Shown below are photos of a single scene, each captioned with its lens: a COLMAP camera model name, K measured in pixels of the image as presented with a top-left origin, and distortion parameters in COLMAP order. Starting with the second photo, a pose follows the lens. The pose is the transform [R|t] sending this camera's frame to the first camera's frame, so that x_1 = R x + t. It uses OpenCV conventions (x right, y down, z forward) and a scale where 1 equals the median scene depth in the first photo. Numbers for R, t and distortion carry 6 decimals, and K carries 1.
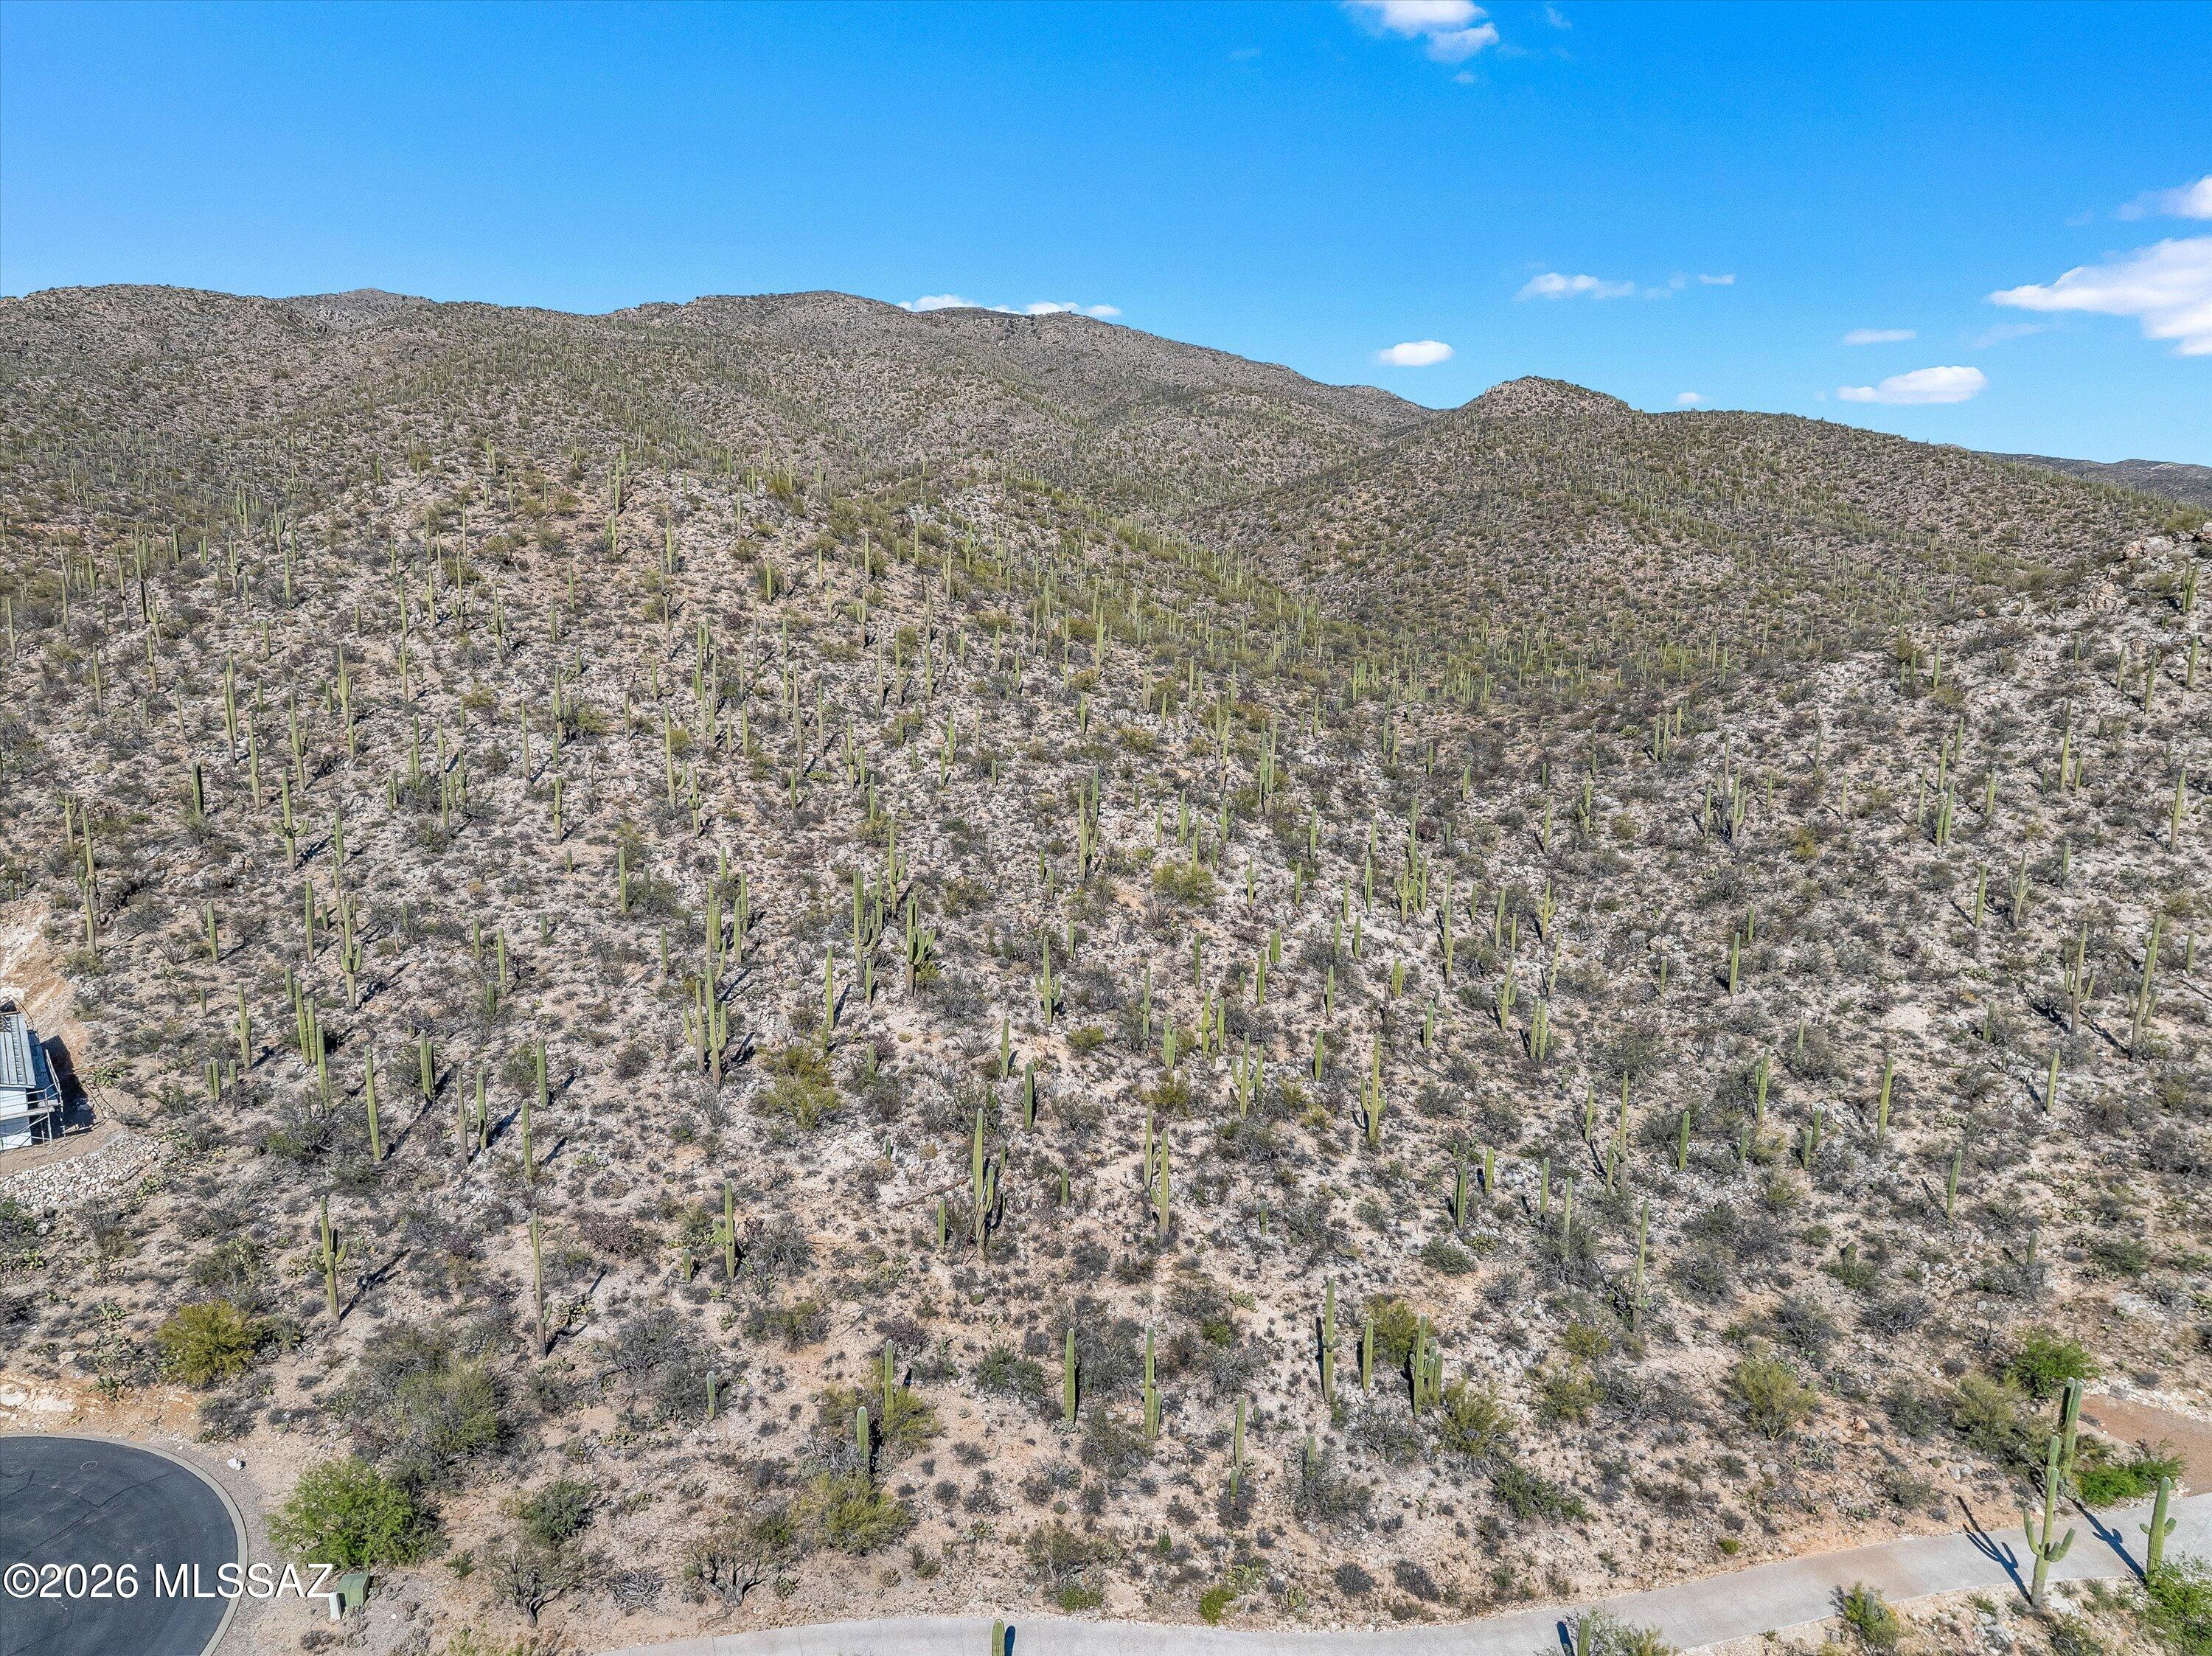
lens RADIAL K [[1545.7, 0, 1089.2], [0, 1545.7, 827.5], [0, 0, 1]] dist [-0.046400, 0.012626]
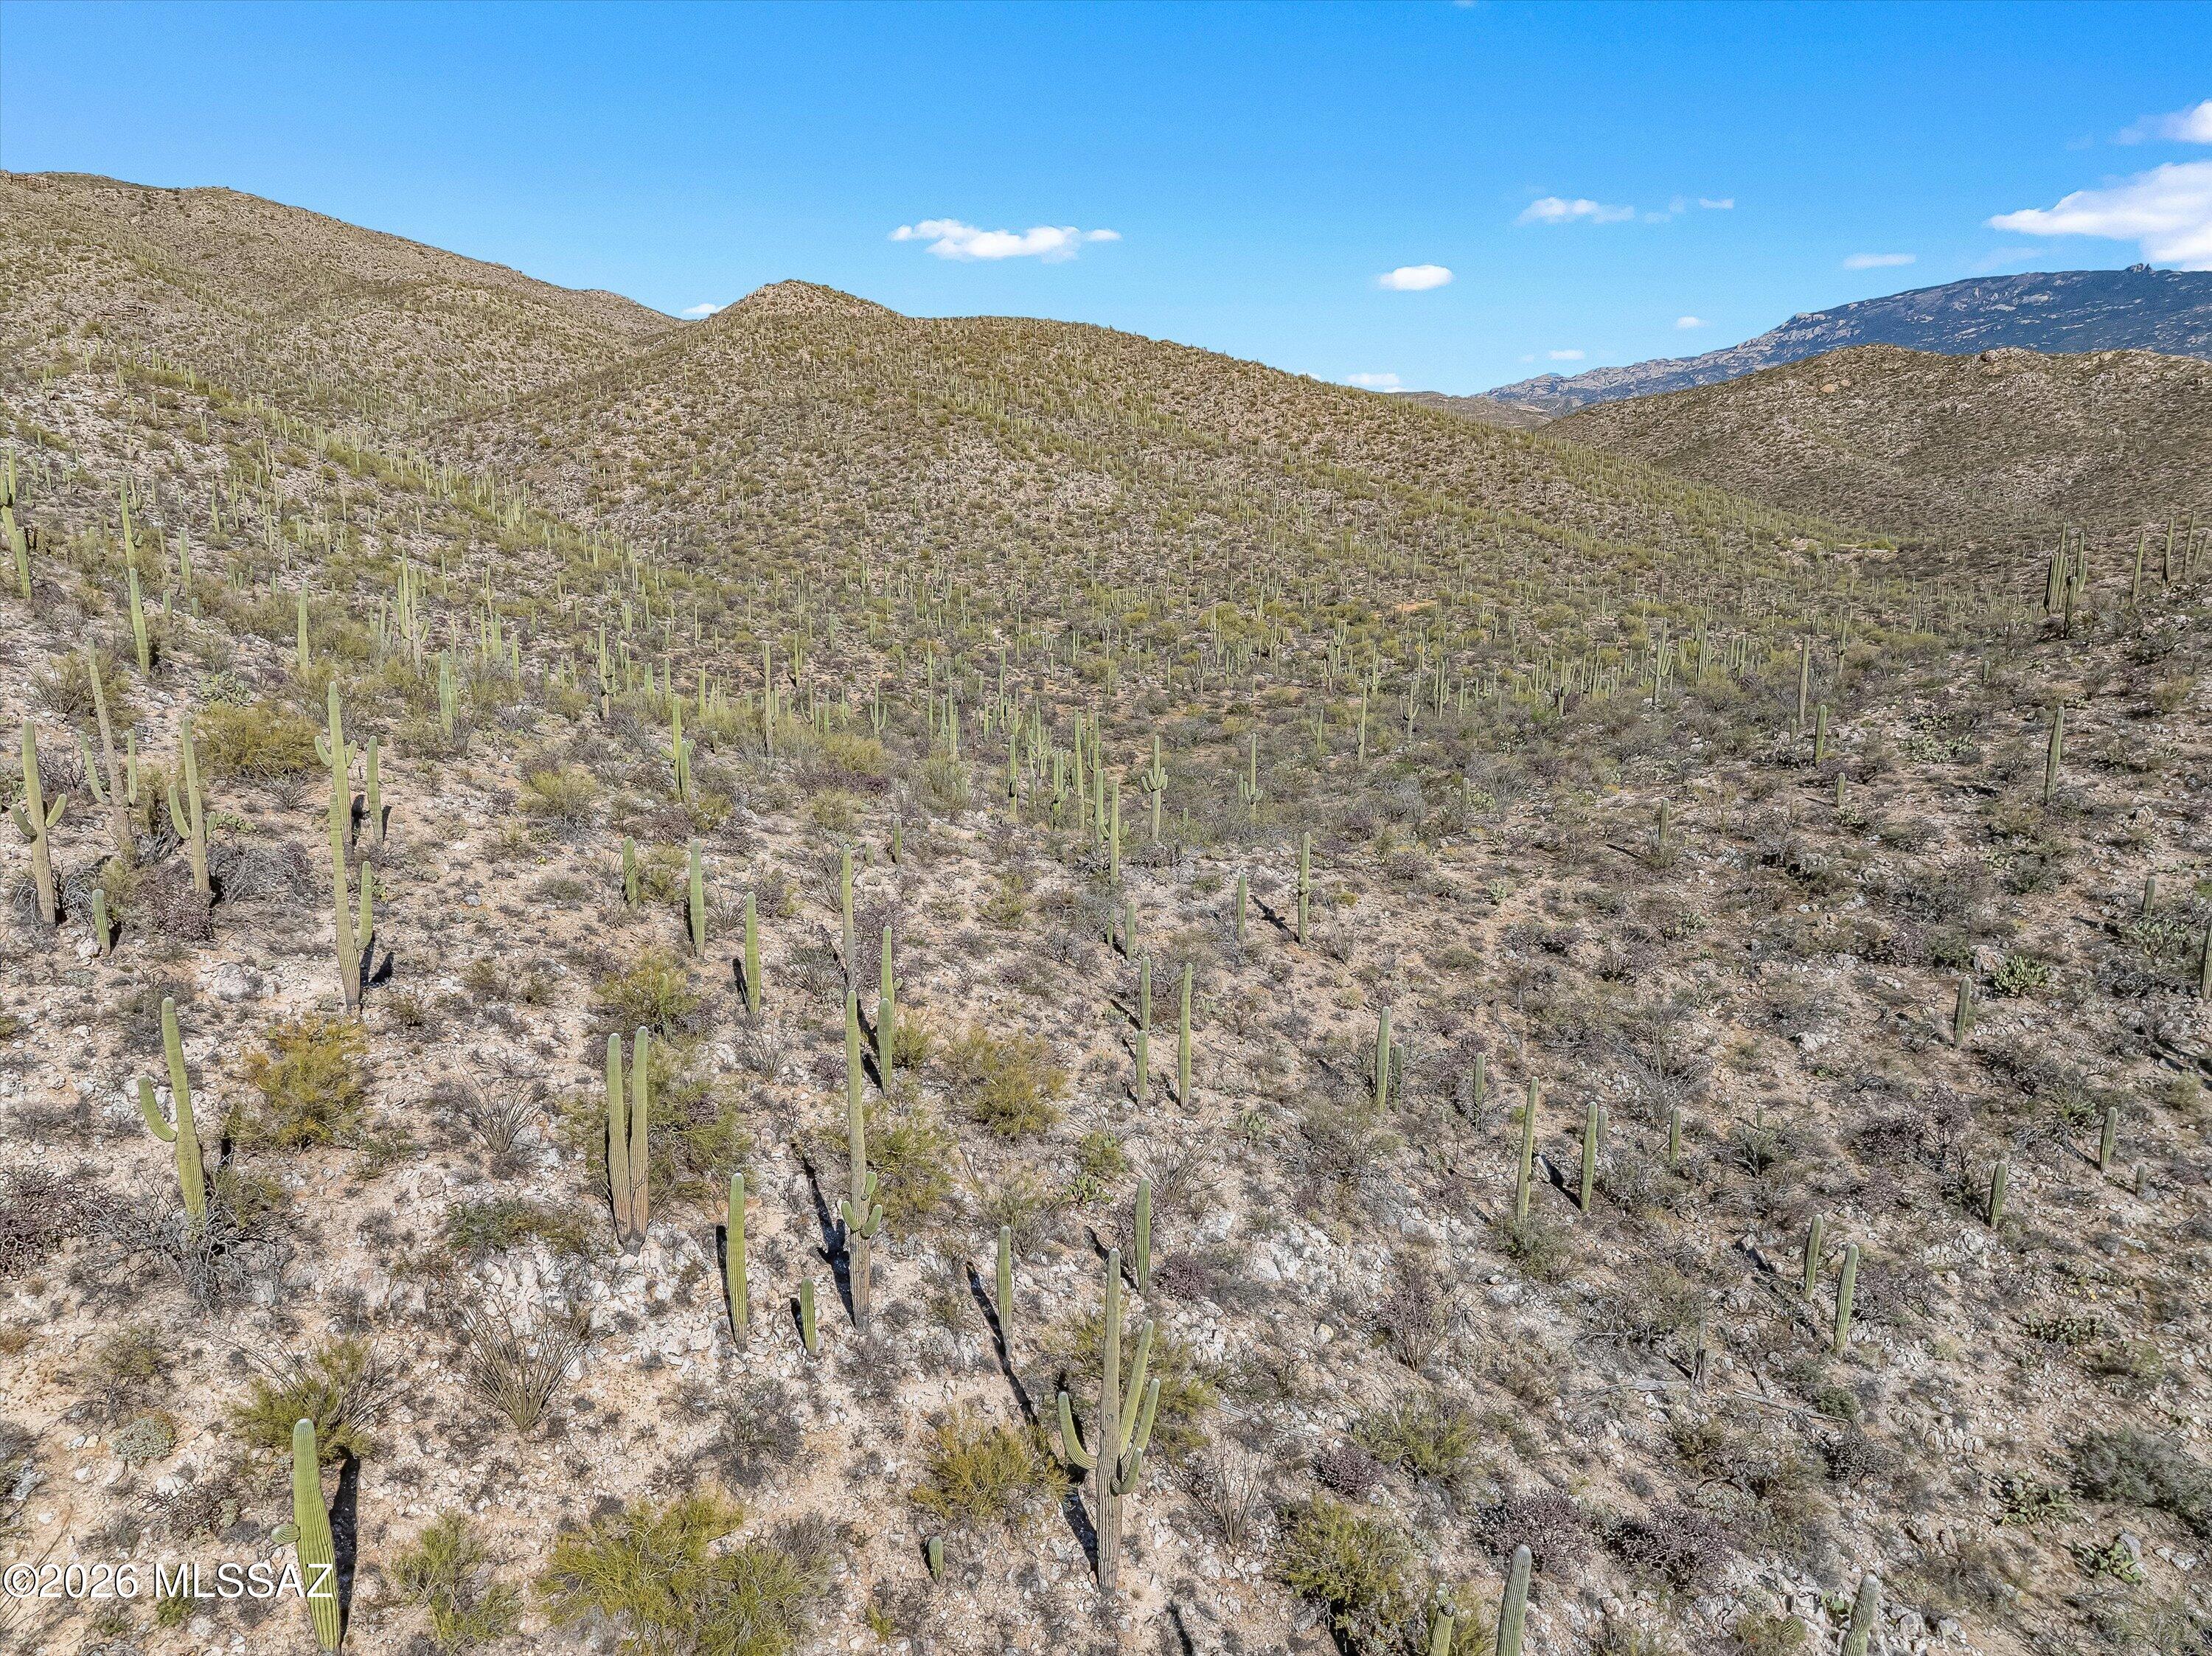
lens RADIAL K [[1547.5, 0, 1099.4], [0, 1547.5, 820.6], [0, 0, 1]] dist [-0.041162, 0.014937]
pose [[0.887299, -0.108251, 0.448310, 0.005698], [0.087776, 0.993933, 0.066273, -0.170770], [-0.452764, -0.019453, 0.891418, 0.940241]]
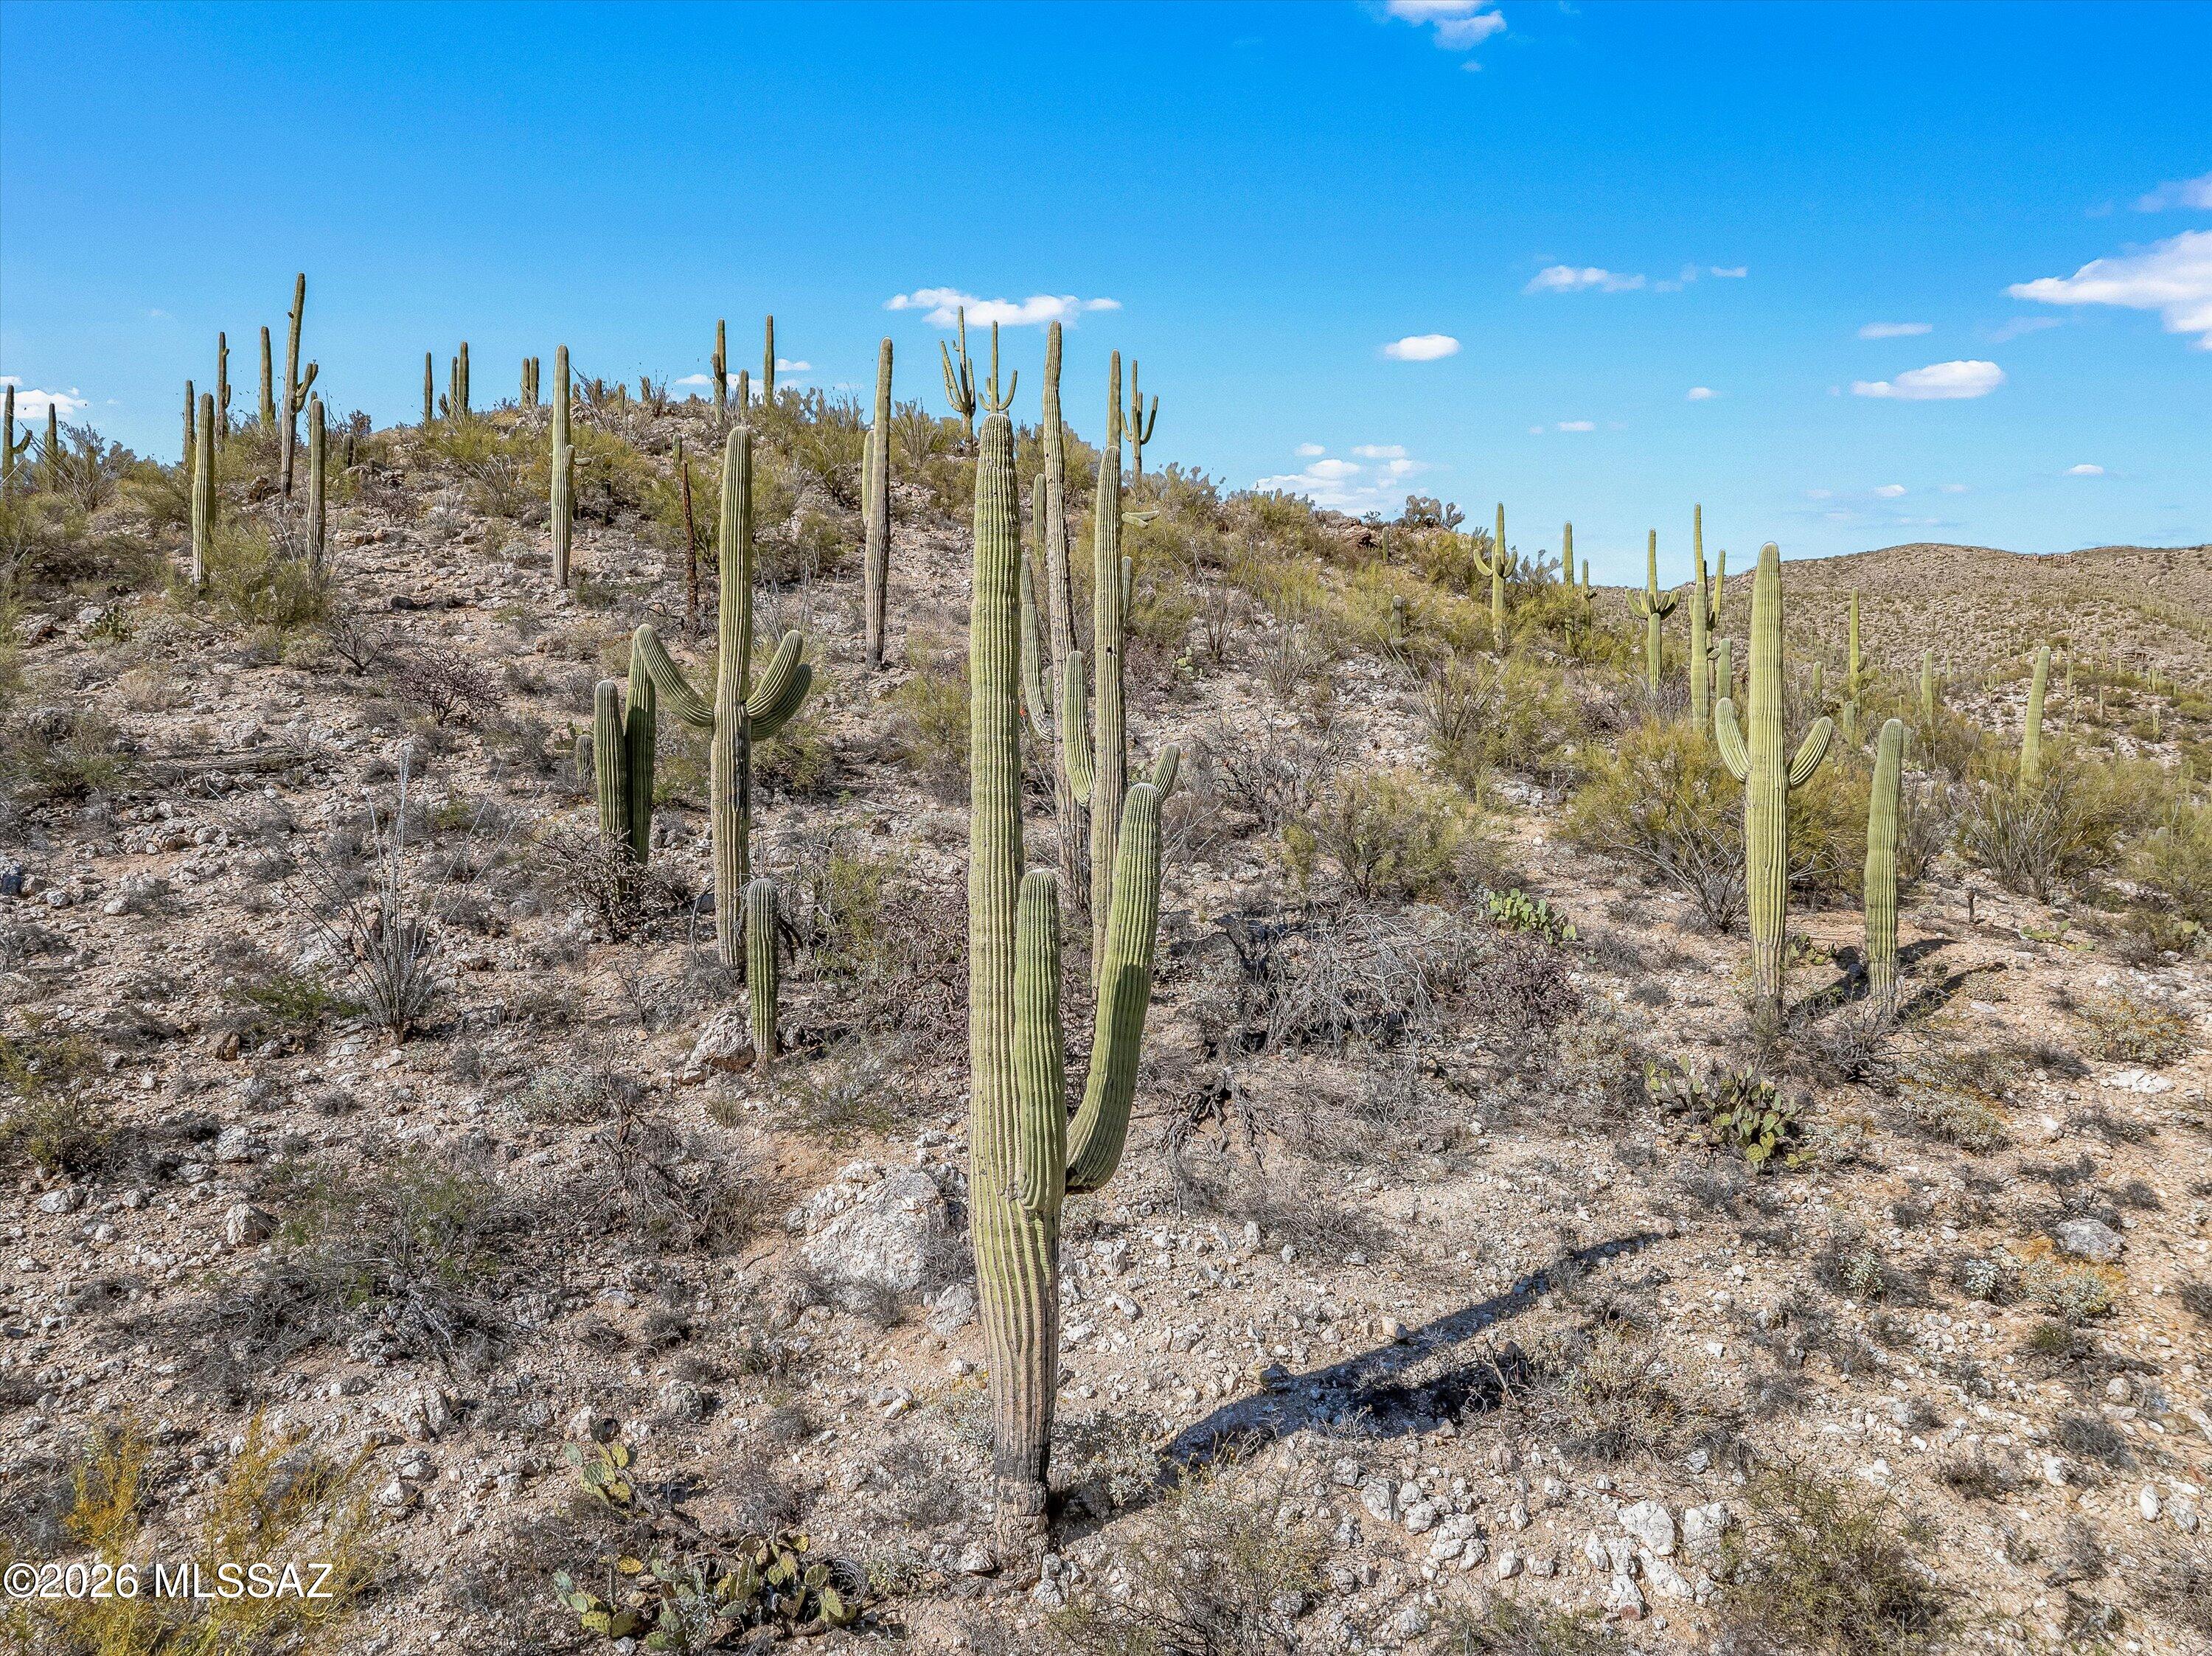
lens RADIAL K [[1547.5, 0, 1099.4], [0, 1547.5, 820.6], [0, 0, 1]] dist [-0.041162, 0.014937]
pose [[0.783868, -0.017134, -0.620691, 0.049662], [-0.103262, 0.982102, -0.157520, -0.143392], [0.612280, 0.187569, 0.768069, 1.236526]]
